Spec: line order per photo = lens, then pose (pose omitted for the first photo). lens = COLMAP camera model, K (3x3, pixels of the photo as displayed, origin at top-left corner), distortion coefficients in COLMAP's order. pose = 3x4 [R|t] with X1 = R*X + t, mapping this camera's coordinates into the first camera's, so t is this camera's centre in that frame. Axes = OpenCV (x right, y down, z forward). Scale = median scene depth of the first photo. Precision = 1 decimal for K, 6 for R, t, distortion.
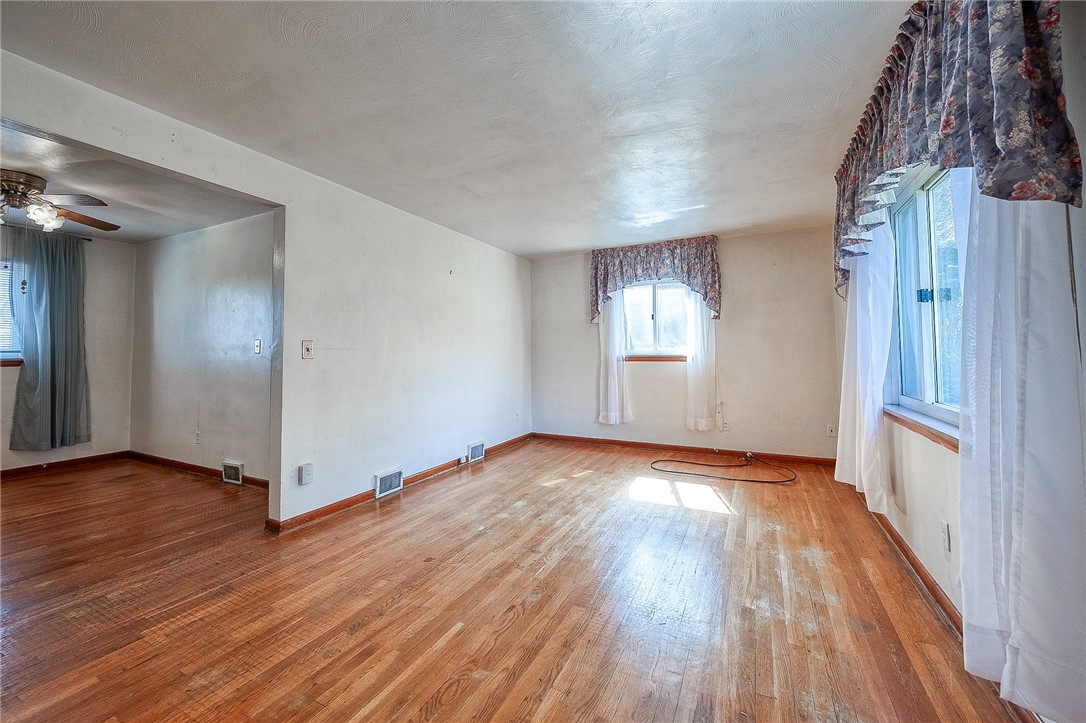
lens RADIAL K [[435.0, 0, 538.9], [0, 435.0, 357.7], [0, 0, 1]] dist [0.002871, 0.000044]
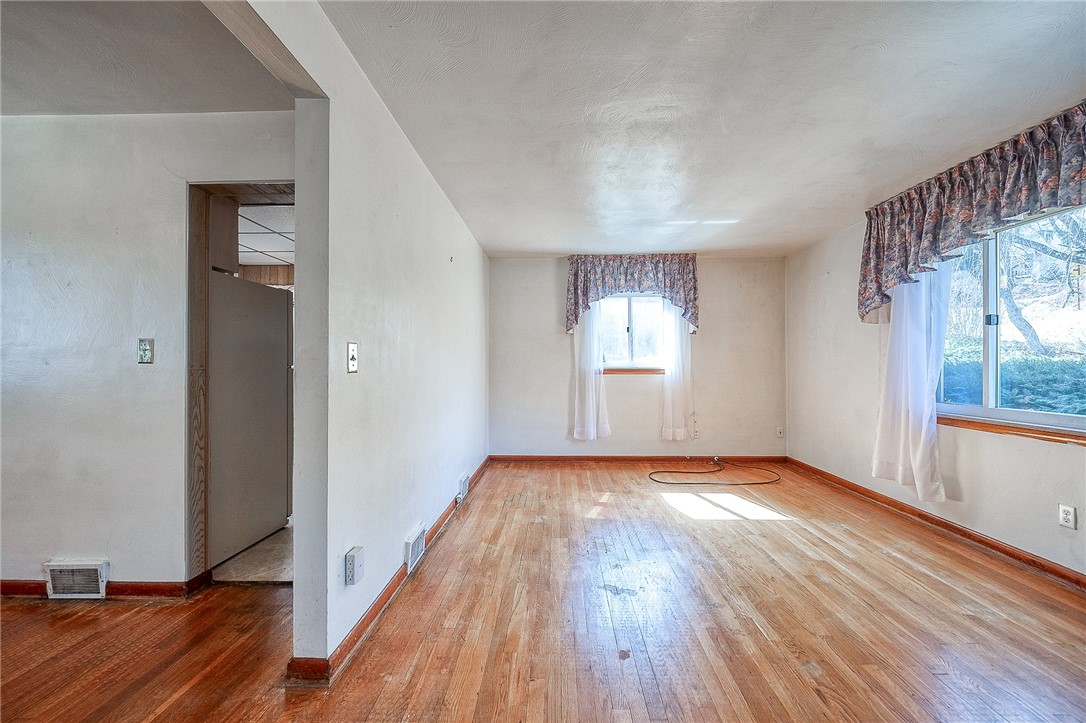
lens RADIAL K [[420.2, 0, 558.0], [0, 420.2, 377.2], [0, 0, 1]] dist [-0.000954, -0.000329]
pose [[0.897161, -0.006518, 0.441656, -0.329003], [-0.000644, 0.999871, 0.016066, -0.000043], [-0.441703, -0.014698, 0.897041, 0.221820]]
